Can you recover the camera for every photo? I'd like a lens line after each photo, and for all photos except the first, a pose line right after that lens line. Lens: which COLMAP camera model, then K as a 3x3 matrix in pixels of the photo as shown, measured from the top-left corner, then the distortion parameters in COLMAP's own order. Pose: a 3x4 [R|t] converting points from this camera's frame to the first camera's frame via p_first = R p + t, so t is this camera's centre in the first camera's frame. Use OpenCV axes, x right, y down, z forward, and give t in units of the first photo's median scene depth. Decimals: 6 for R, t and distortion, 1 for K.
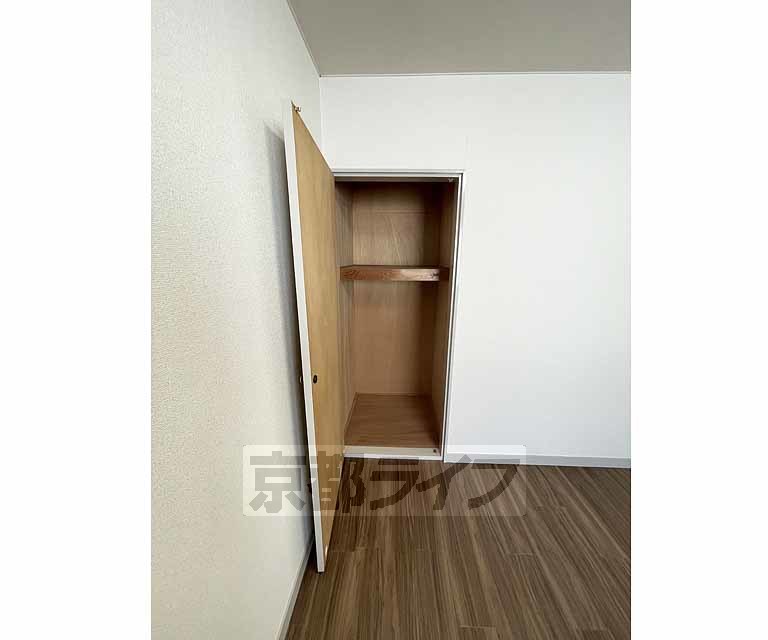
lens RADIAL K [[256.6, 0, 384.0], [0, 256.6, 320.0], [0, 0, 1]] dist [0.001136, 0.000048]
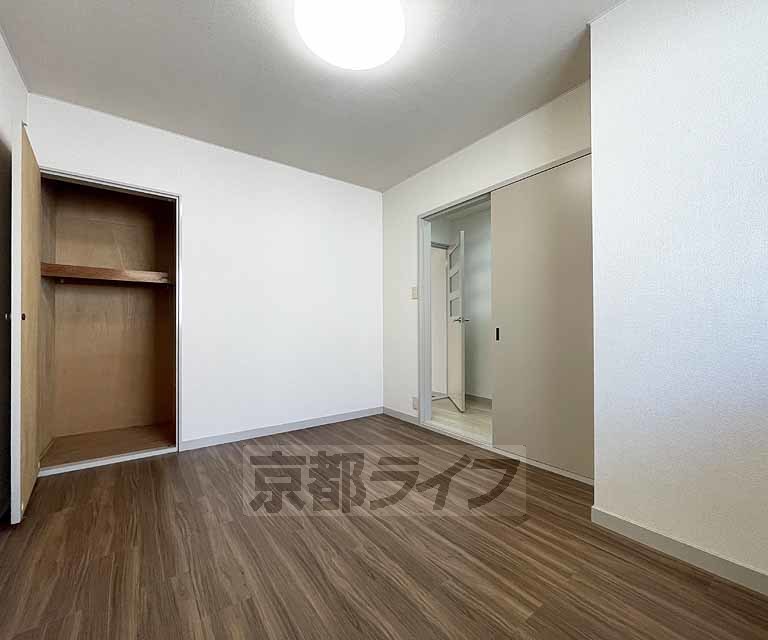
lens RADIAL K [[347.2, 0, 400.3], [0, 347.2, 321.5], [0, 0, 1]] dist [0.000571, -0.000262]
pose [[0.764399, -0.001646, 0.644741, 0.015541], [0.159289, 0.969480, -0.186376, 0.445483], [-0.624757, 0.245166, 0.741331, -0.691248]]
